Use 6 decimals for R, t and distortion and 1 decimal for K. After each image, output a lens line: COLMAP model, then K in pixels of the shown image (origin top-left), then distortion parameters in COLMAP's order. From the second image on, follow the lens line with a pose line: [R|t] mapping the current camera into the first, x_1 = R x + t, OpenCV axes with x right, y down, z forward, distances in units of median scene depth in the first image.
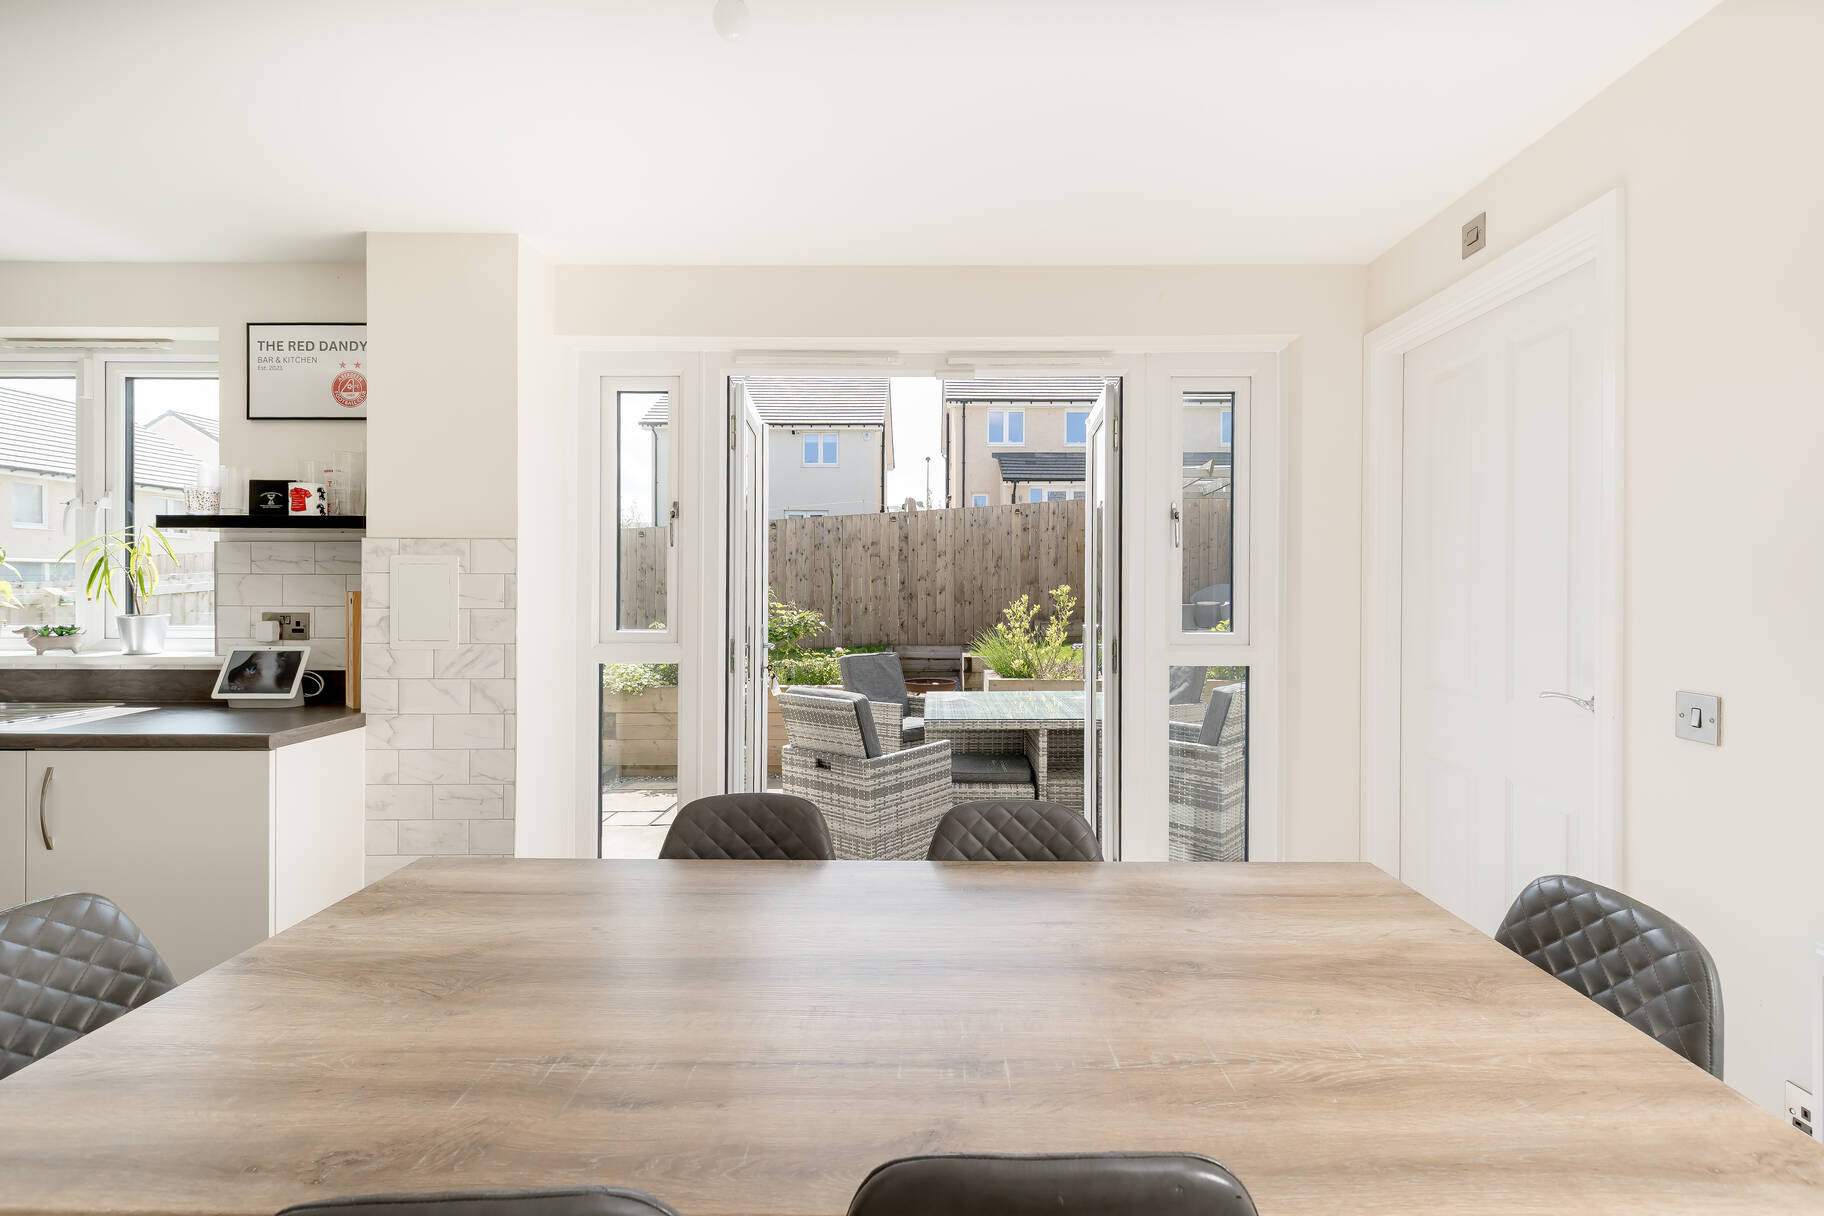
lens RADIAL K [[829.8, 0, 928.9], [0, 829.8, 592.5], [0, 0, 1]] dist [0.006346, -0.001548]
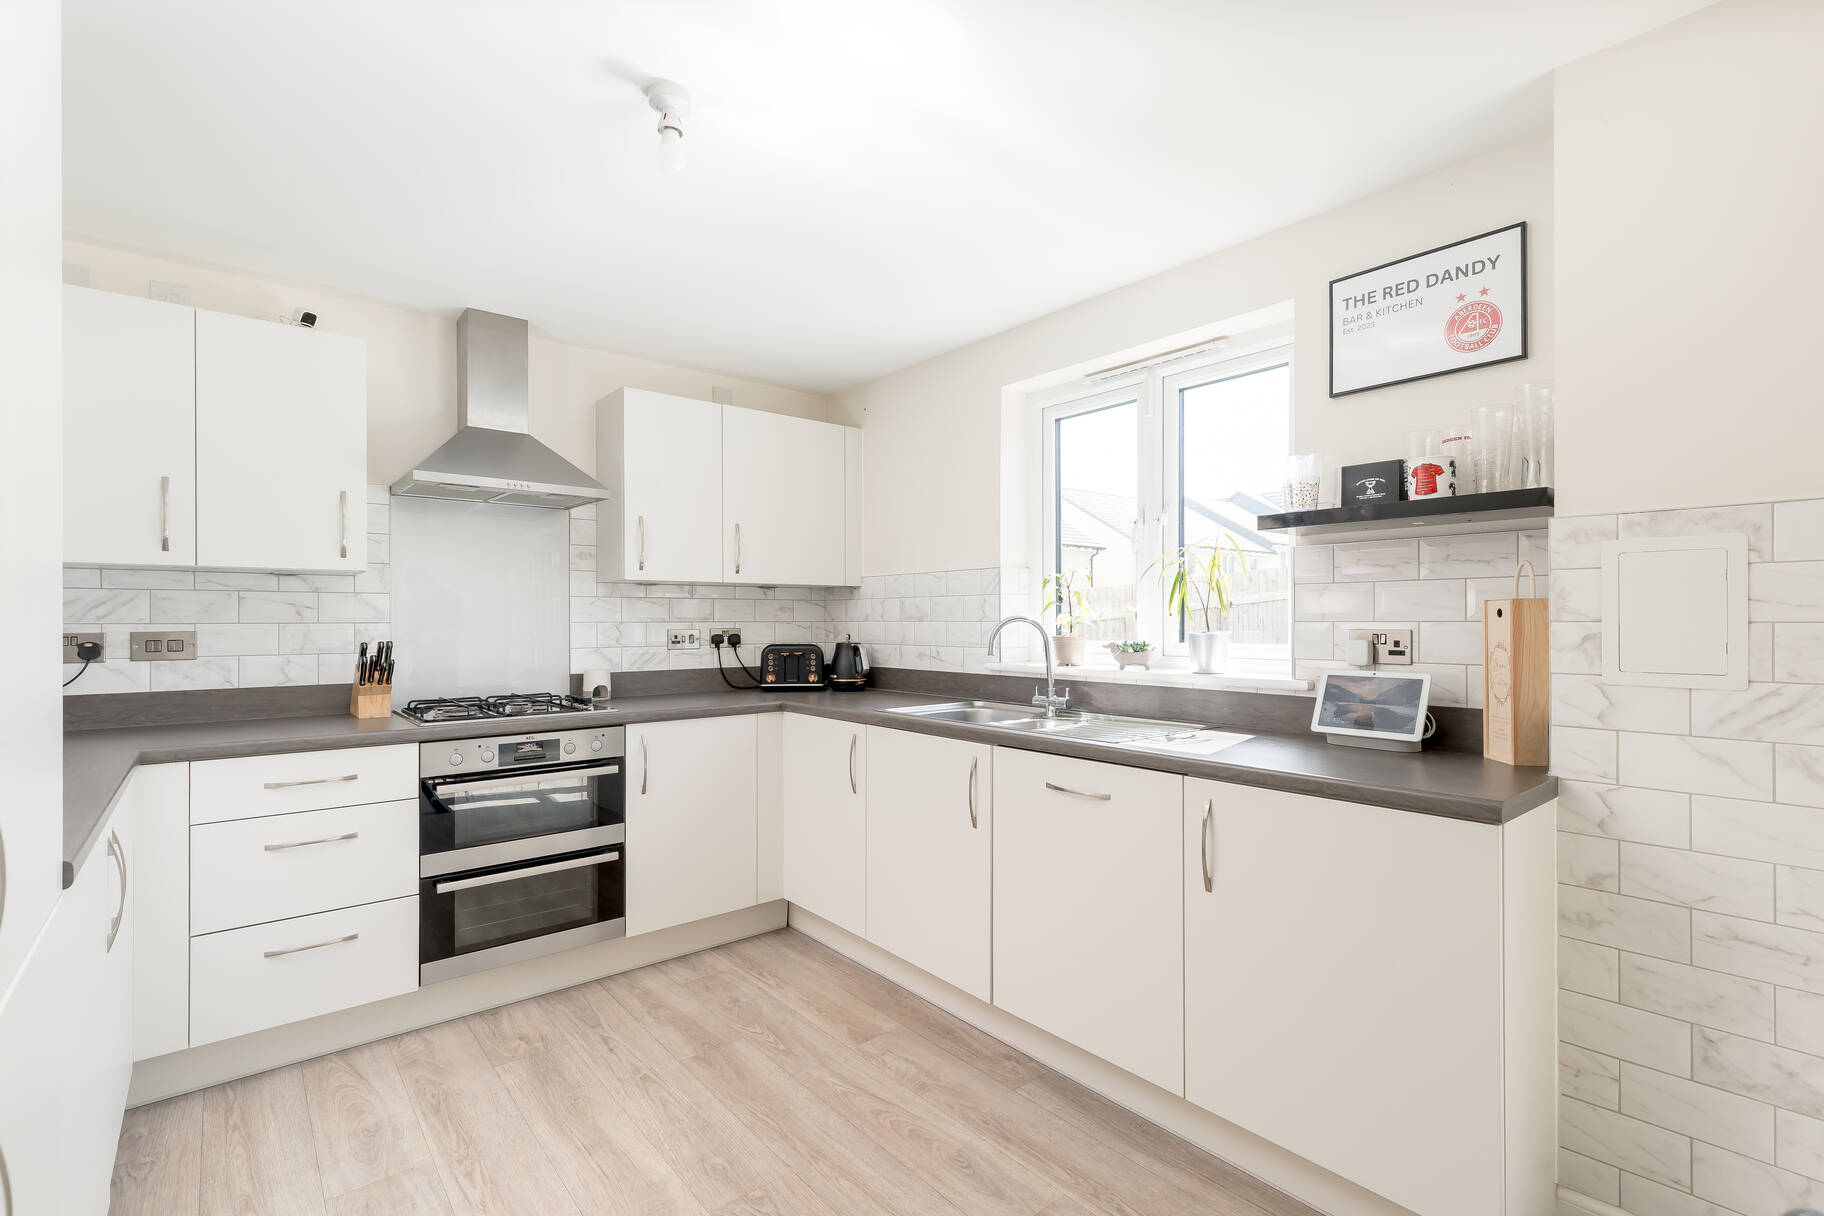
lens RADIAL K [[829.8, 0, 928.5], [0, 829.8, 612.3], [0, 0, 1]] dist [0.006346, -0.001548]
pose [[0.650187, -0.011183, -0.759692, -0.302103], [-0.001095, 0.999877, -0.015656, 0.013743], [0.759773, 0.011011, 0.650095, 0.105112]]
